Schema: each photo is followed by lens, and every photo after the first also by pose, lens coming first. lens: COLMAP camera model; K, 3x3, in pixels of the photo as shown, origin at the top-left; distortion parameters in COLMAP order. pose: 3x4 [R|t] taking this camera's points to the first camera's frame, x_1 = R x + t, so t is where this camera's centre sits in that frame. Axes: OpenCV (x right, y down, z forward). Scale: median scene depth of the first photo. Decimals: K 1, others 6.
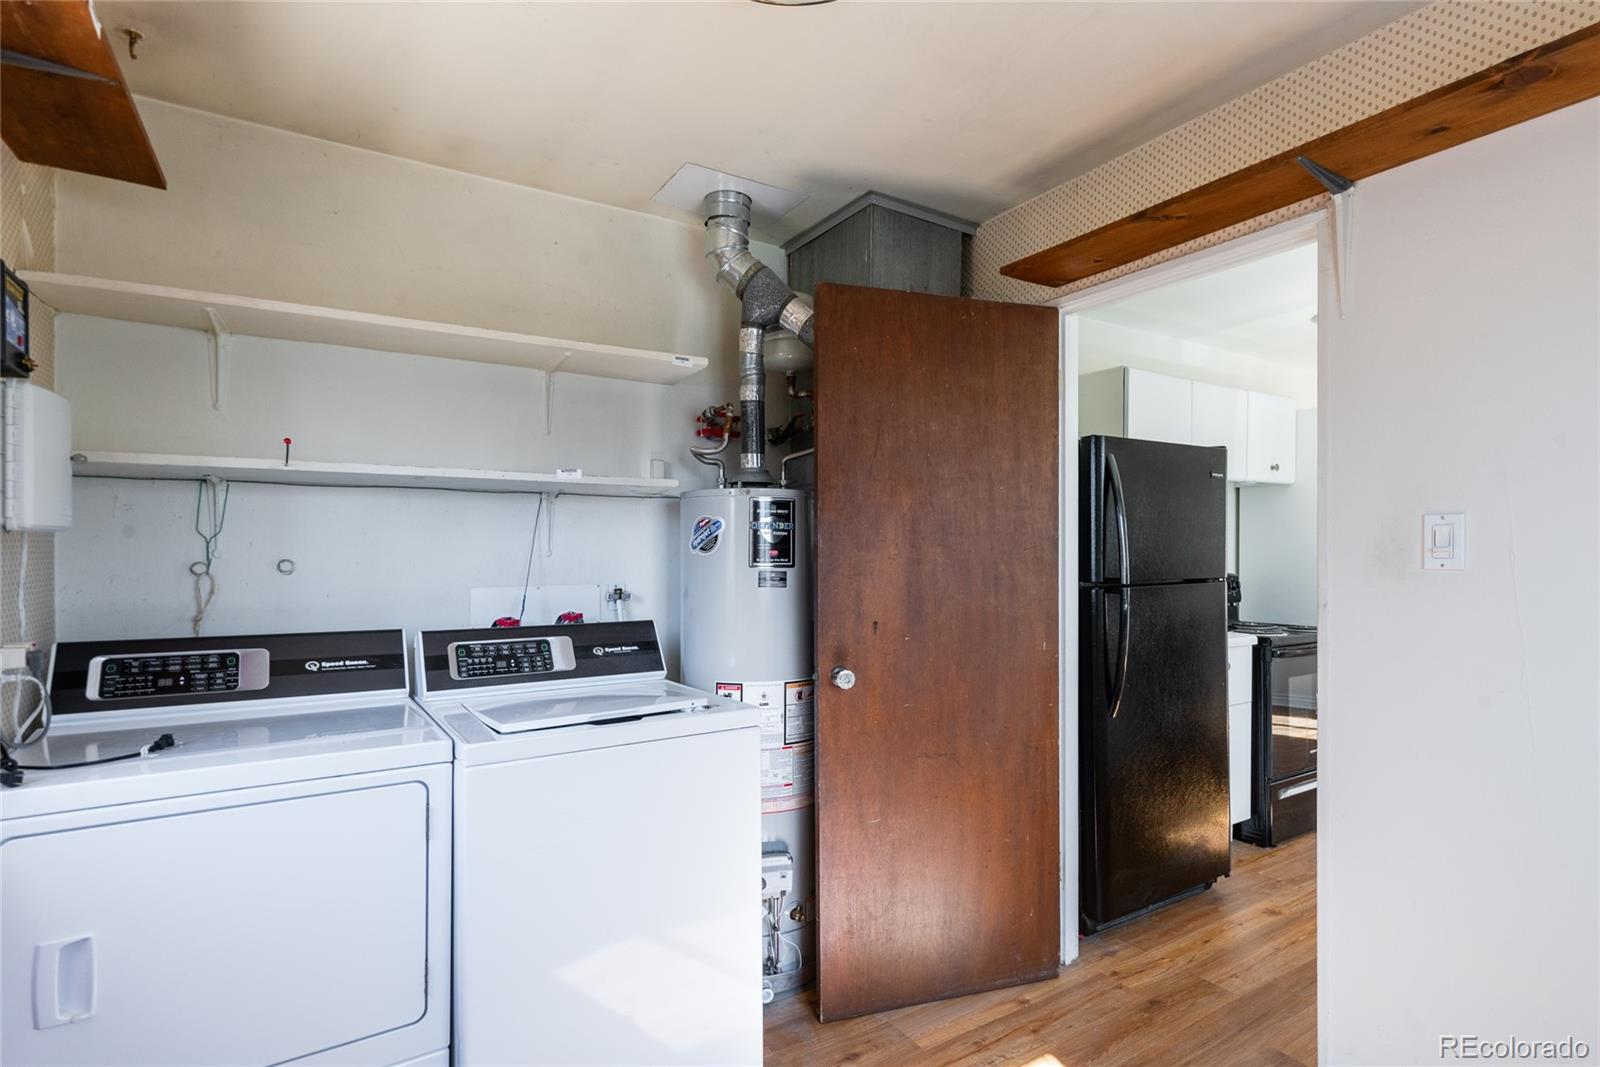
lens RADIAL K [[791.0, 0, 806.6], [0, 791.0, 533.3], [0, 0, 1]] dist [0.000711, 0.000081]
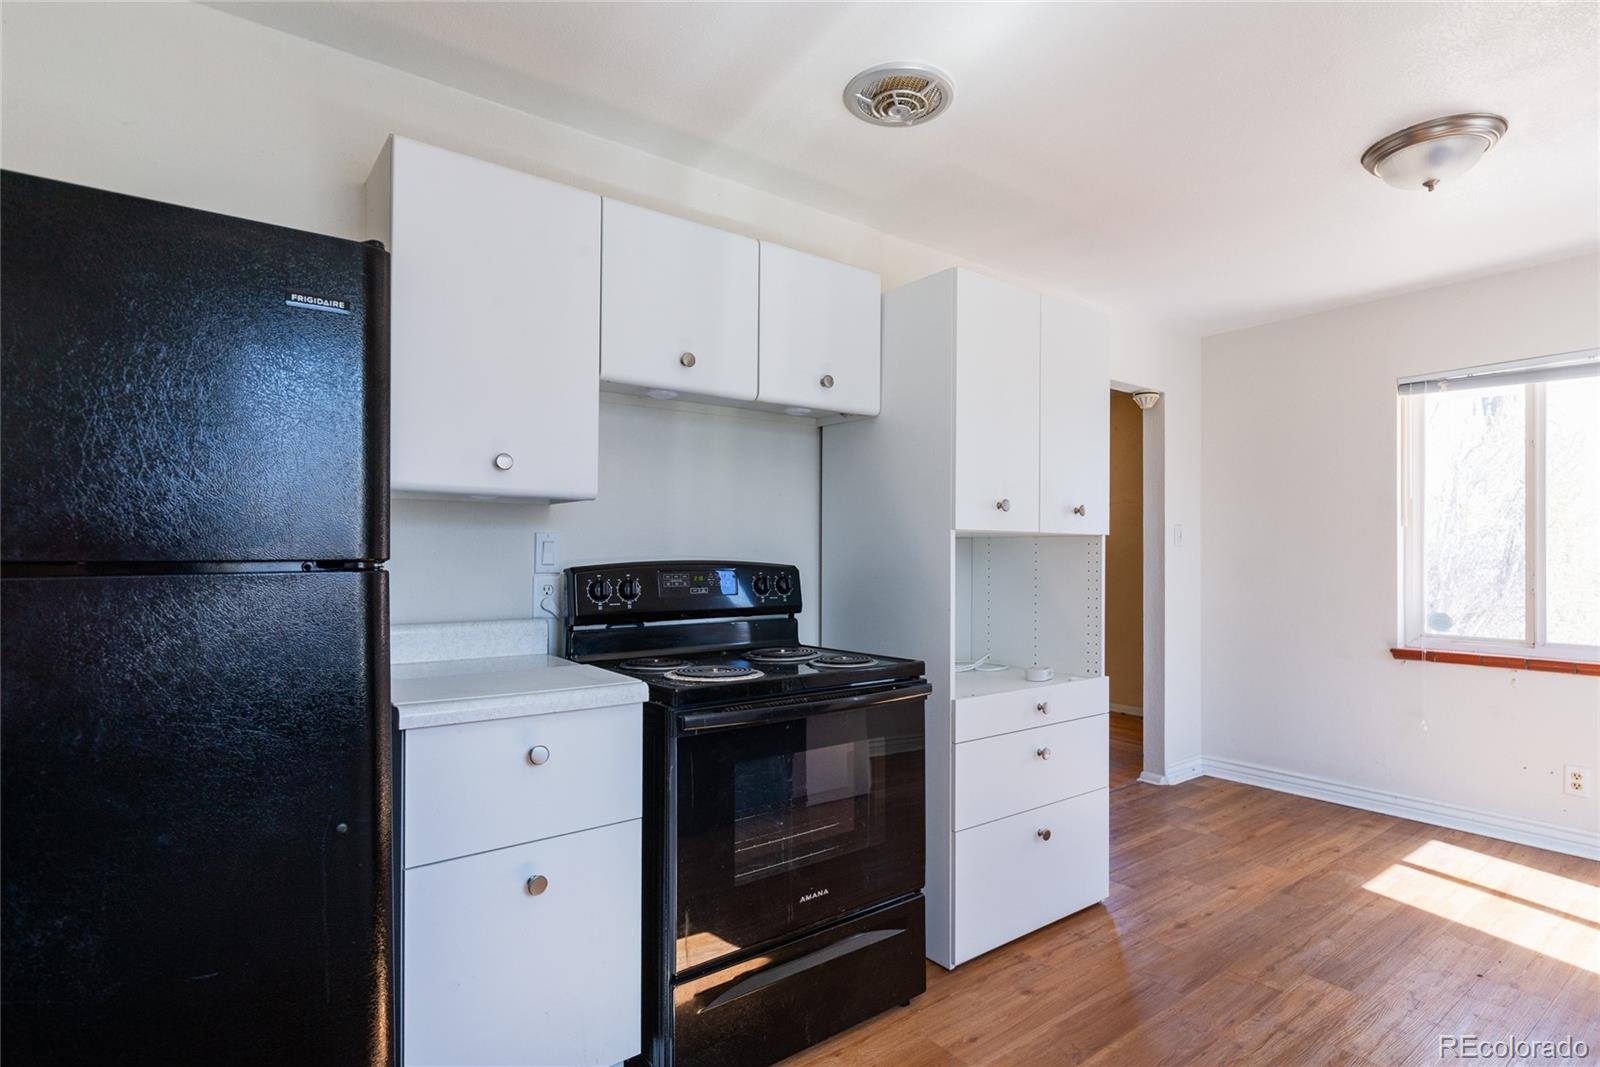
lens RADIAL K [[803.6, 0, 828.1], [0, 803.6, 549.7], [0, 0, 1]] dist [-0.002232, -0.000549]
pose [[0.992392, -0.000652, 0.123116, 0.604764], [-0.001116, 0.999897, 0.014294, 0.036325], [-0.123113, -0.014322, 0.992289, 0.473014]]
